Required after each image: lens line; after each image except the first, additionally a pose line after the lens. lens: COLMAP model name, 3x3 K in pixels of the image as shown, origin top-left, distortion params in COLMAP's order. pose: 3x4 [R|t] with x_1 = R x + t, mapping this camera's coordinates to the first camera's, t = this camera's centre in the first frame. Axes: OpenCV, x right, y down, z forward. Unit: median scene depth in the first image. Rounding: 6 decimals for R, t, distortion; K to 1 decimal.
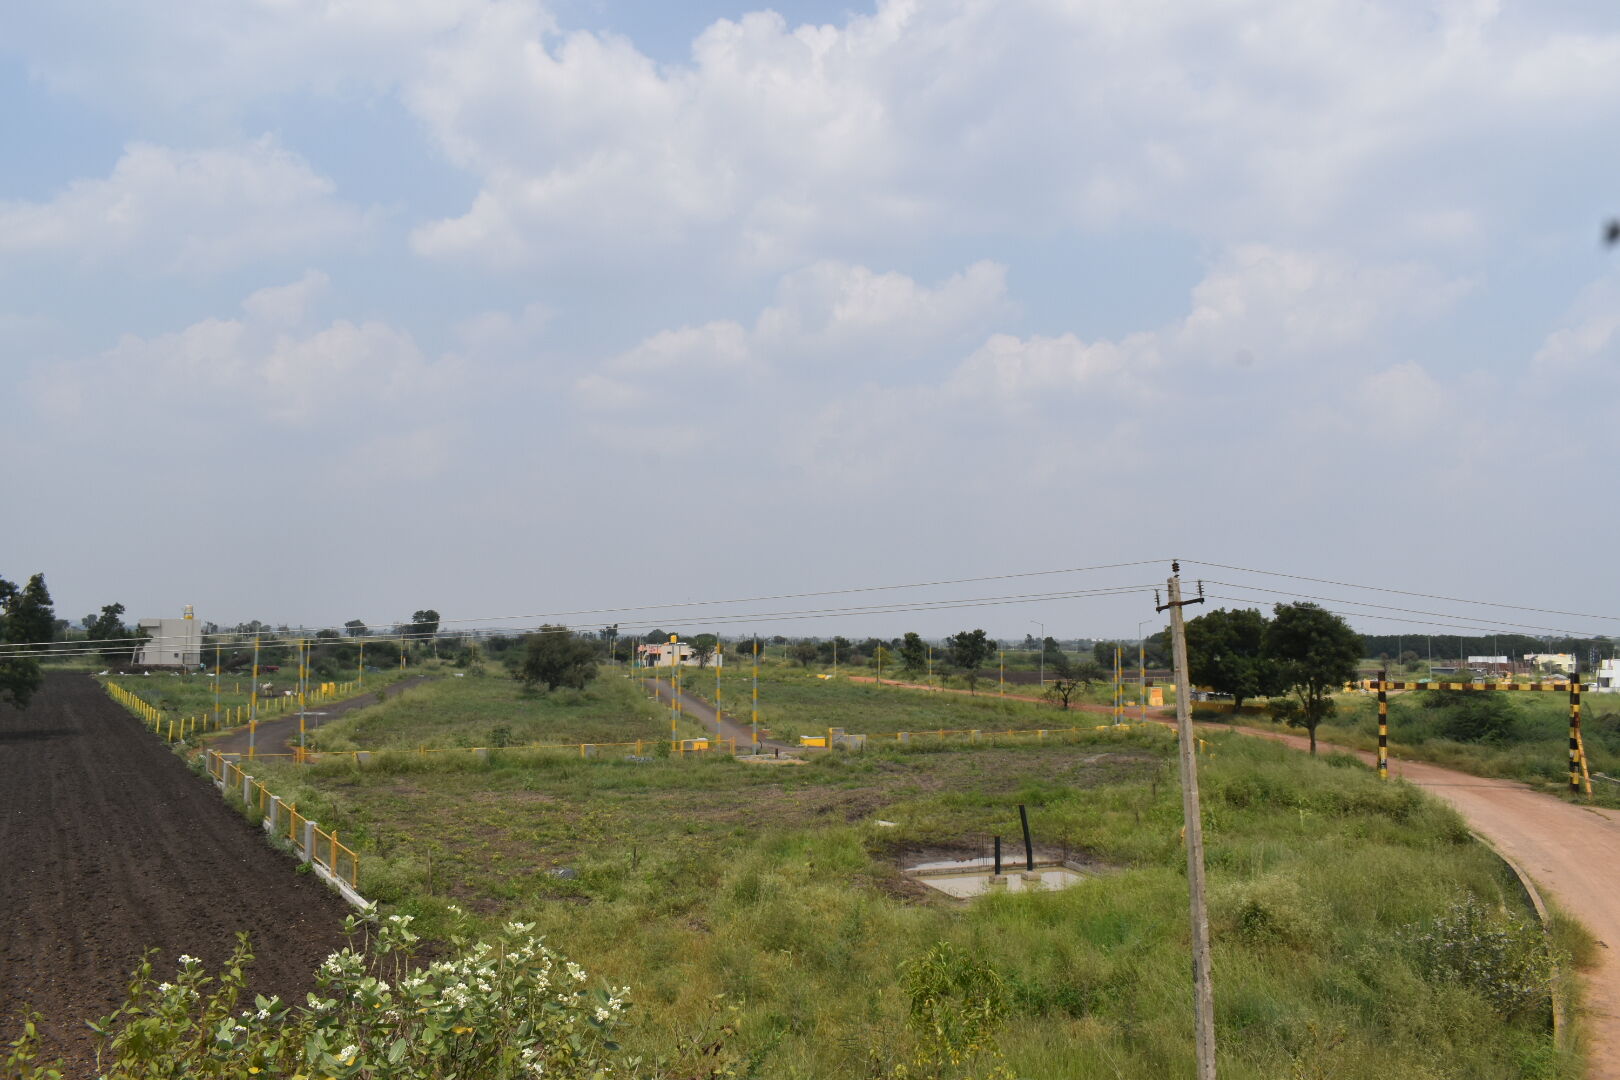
lens RADIAL K [[1272.3, 0, 812.7], [0, 1272.3, 540.2], [0, 0, 1]] dist [-0.102188, 0.003547]
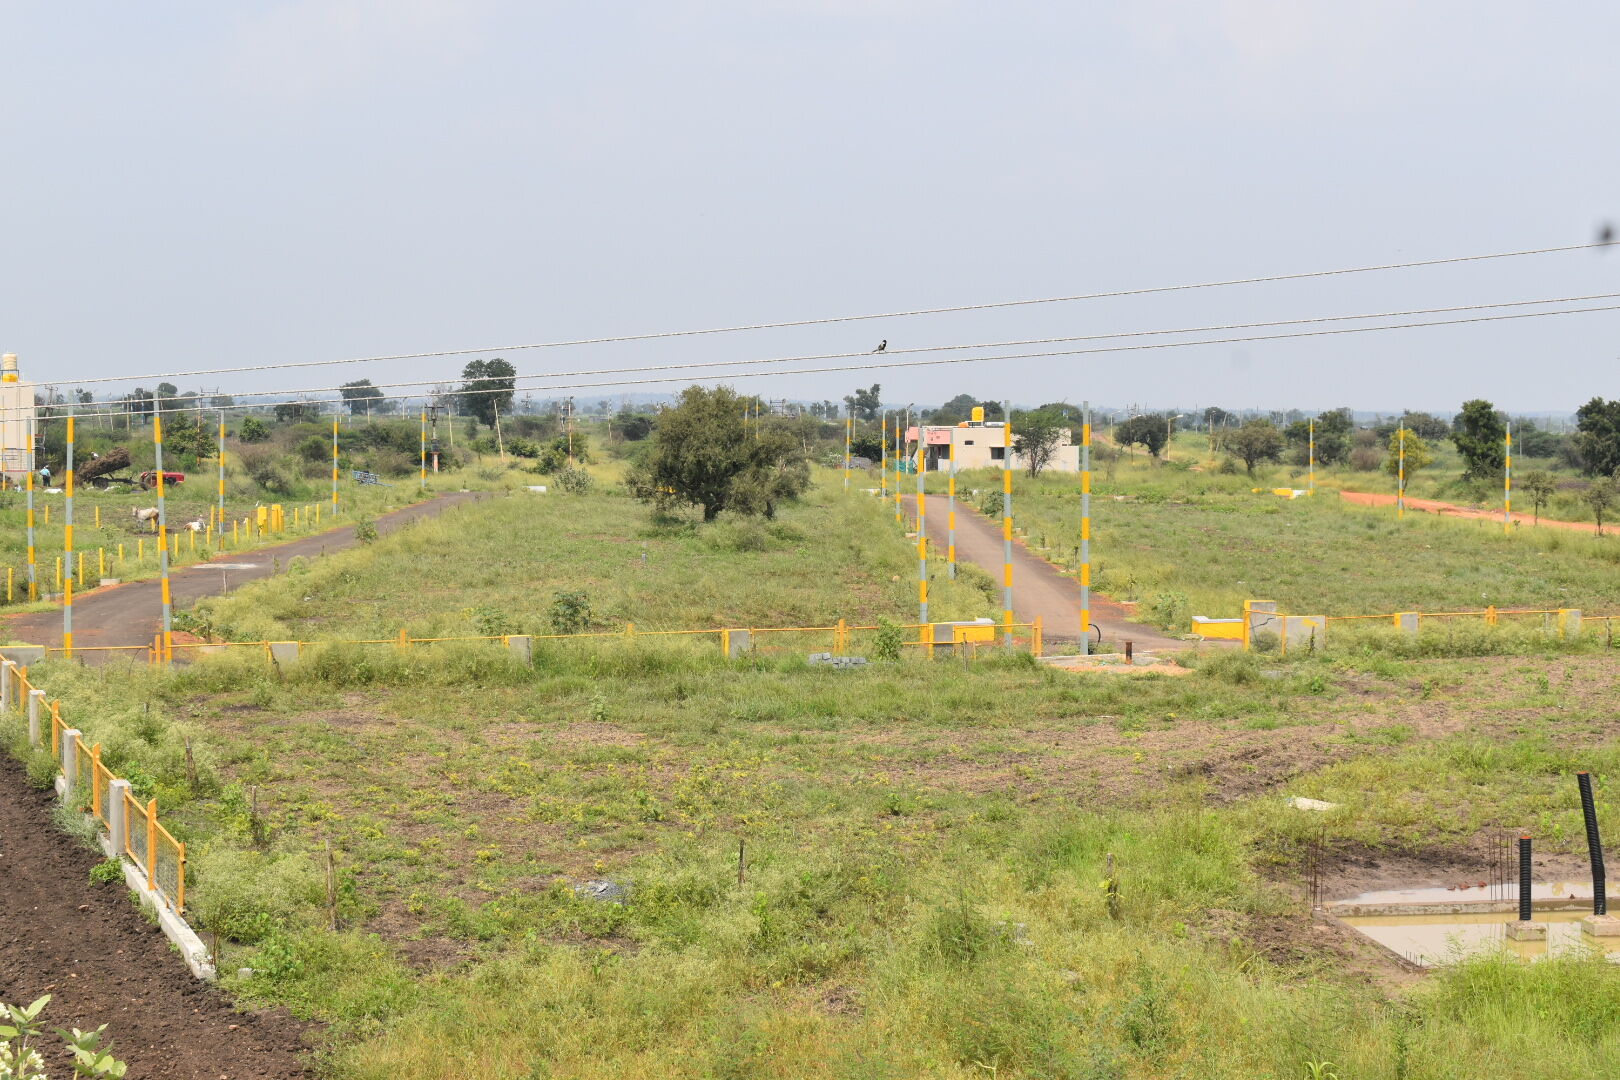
lens RADIAL K [[2627.2, 0, 810.2], [0, 2627.2, 542.0], [0, 0, 1]] dist [-0.013804, 0.000000]
pose [[0.983008, 0.007329, -0.183418, 0.040874], [0.015806, 0.992113, 0.124350, 0.001530], [0.182882, -0.125136, 0.975138, 0.016367]]
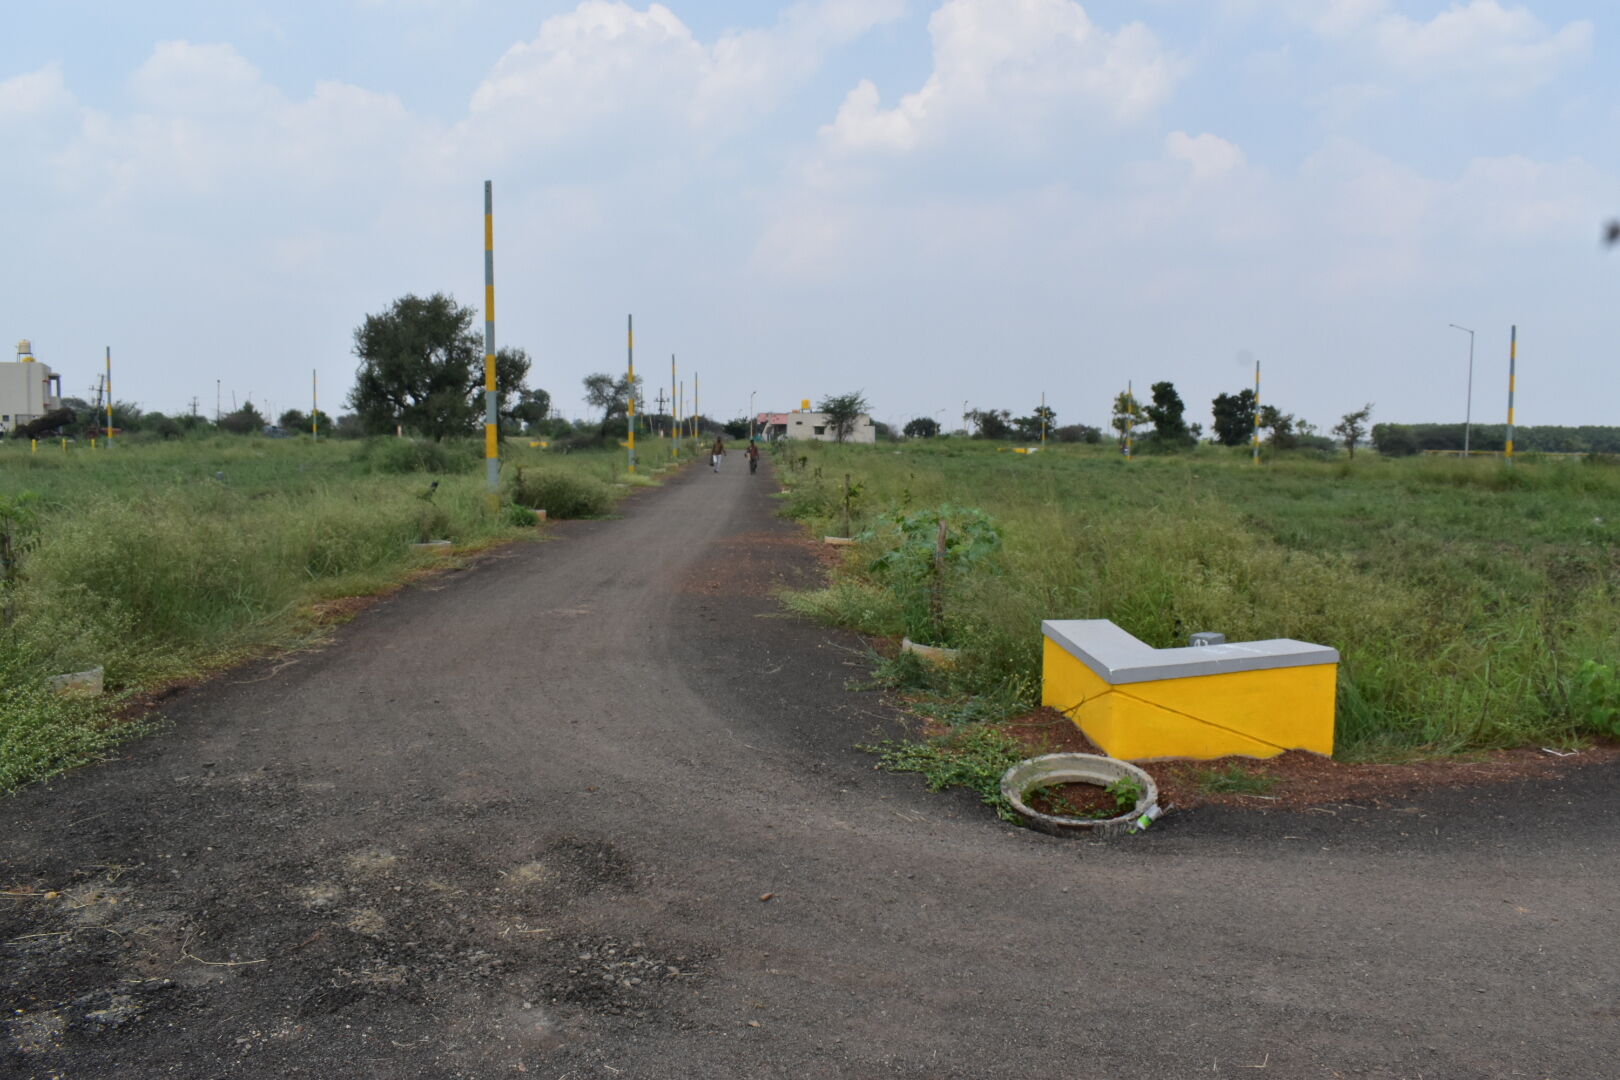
lens RADIAL K [[1272.3, 0, 810.6], [0, 1272.3, 535.0], [0, 0, 1]] dist [-0.102188, 0.003547]
pose [[0.989219, 0.009648, -0.146127, -0.007730], [0.012560, 0.988561, 0.150298, 0.149708], [0.145906, -0.150513, 0.977782, 1.018502]]
